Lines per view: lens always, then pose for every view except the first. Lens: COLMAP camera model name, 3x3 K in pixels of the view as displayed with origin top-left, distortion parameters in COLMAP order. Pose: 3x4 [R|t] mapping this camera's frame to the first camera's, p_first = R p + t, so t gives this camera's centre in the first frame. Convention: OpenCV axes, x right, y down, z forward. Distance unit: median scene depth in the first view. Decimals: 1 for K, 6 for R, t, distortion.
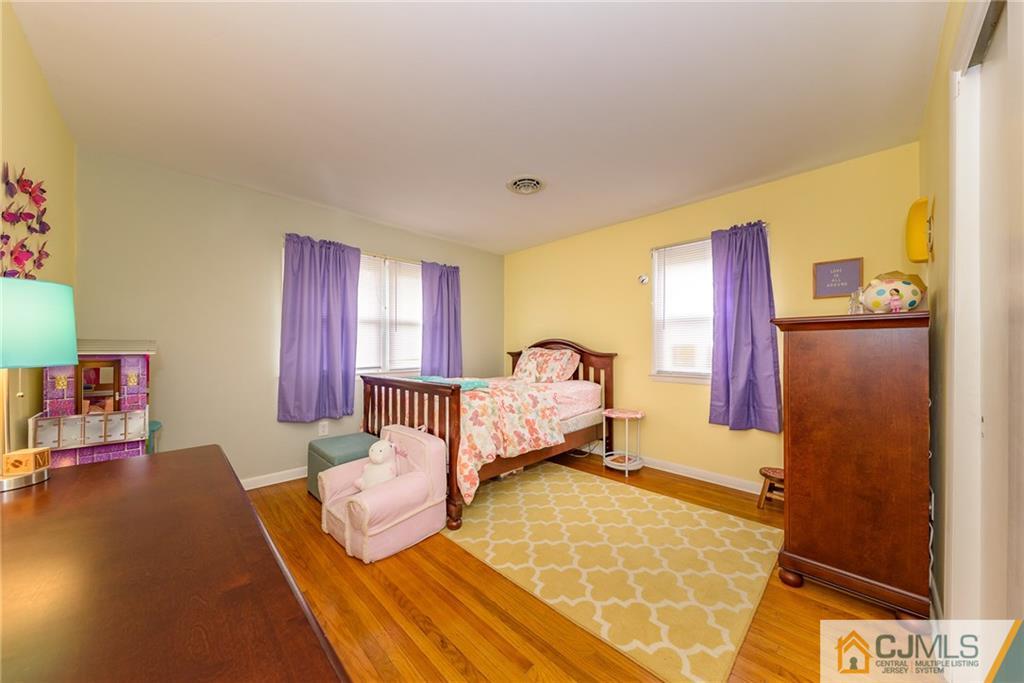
lens RADIAL K [[352.7, 0, 512.0], [0, 352.7, 341.5], [0, 0, 1]] dist [0.000535, 0.000044]
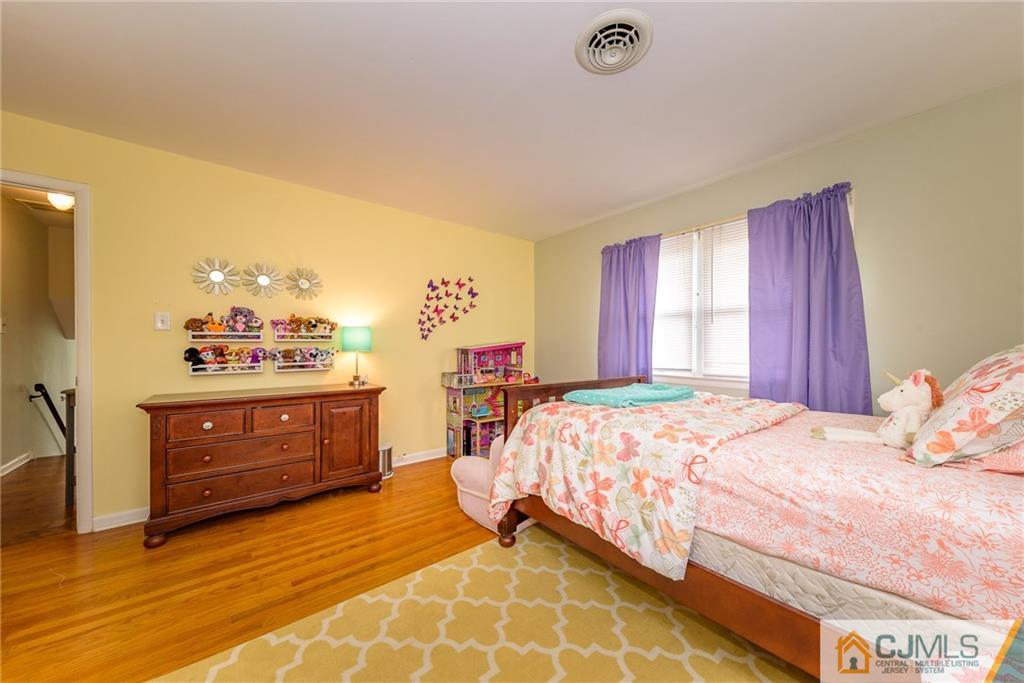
lens RADIAL K [[352.7, 0, 512.0], [0, 352.7, 341.5], [0, 0, 1]] dist [0.000535, 0.000044]
pose [[-0.092247, -0.014838, -0.995626, 0.607268], [0.003054, 0.999880, -0.015184, 0.023328], [0.995731, -0.004441, -0.092191, 0.912048]]
